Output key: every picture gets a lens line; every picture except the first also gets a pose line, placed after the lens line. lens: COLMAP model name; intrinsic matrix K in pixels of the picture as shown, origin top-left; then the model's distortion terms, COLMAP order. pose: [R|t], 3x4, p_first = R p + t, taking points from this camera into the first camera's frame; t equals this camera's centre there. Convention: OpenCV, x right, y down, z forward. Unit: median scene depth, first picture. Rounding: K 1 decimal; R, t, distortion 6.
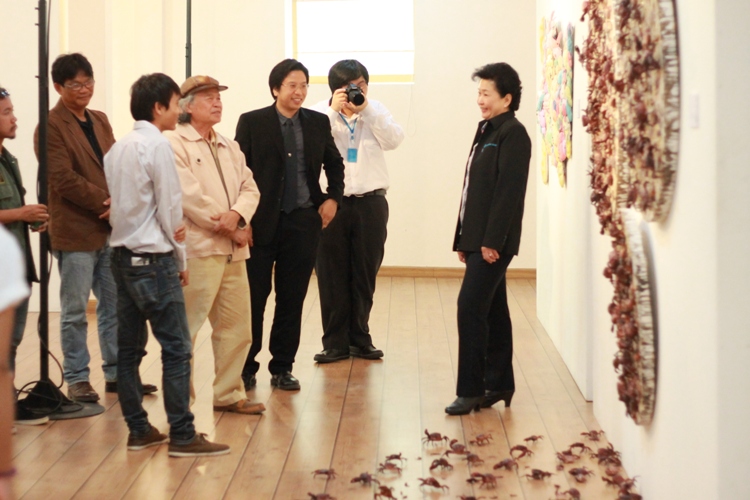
lens RADIAL K [[1777.7, 0, 373.4], [0, 1777.7, 251.9], [0, 0, 1]] dist [-0.060223, 0.000000]
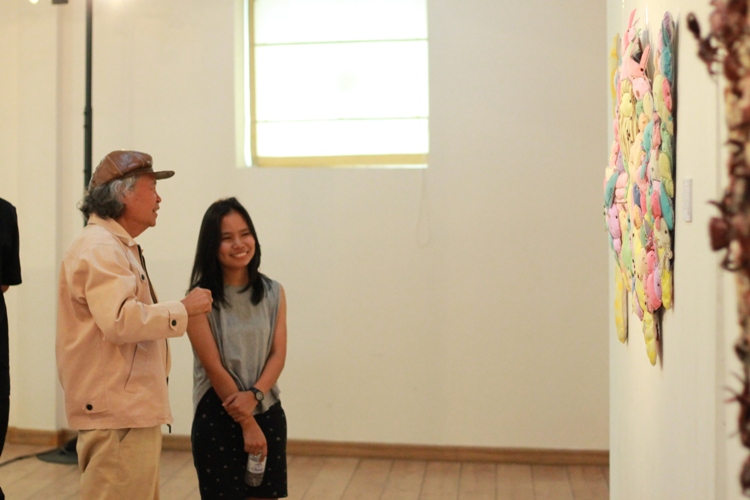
lens RADIAL K [[1777.7, 0, 375.1], [0, 1777.7, 247.0], [0, 0, 1]] dist [-0.060223, 0.000000]
pose [[0.998711, 0.000178, -0.050762, 0.055306], [-0.003105, 0.998336, -0.057581, -0.040216], [0.050668, 0.057664, 0.997049, 0.513453]]
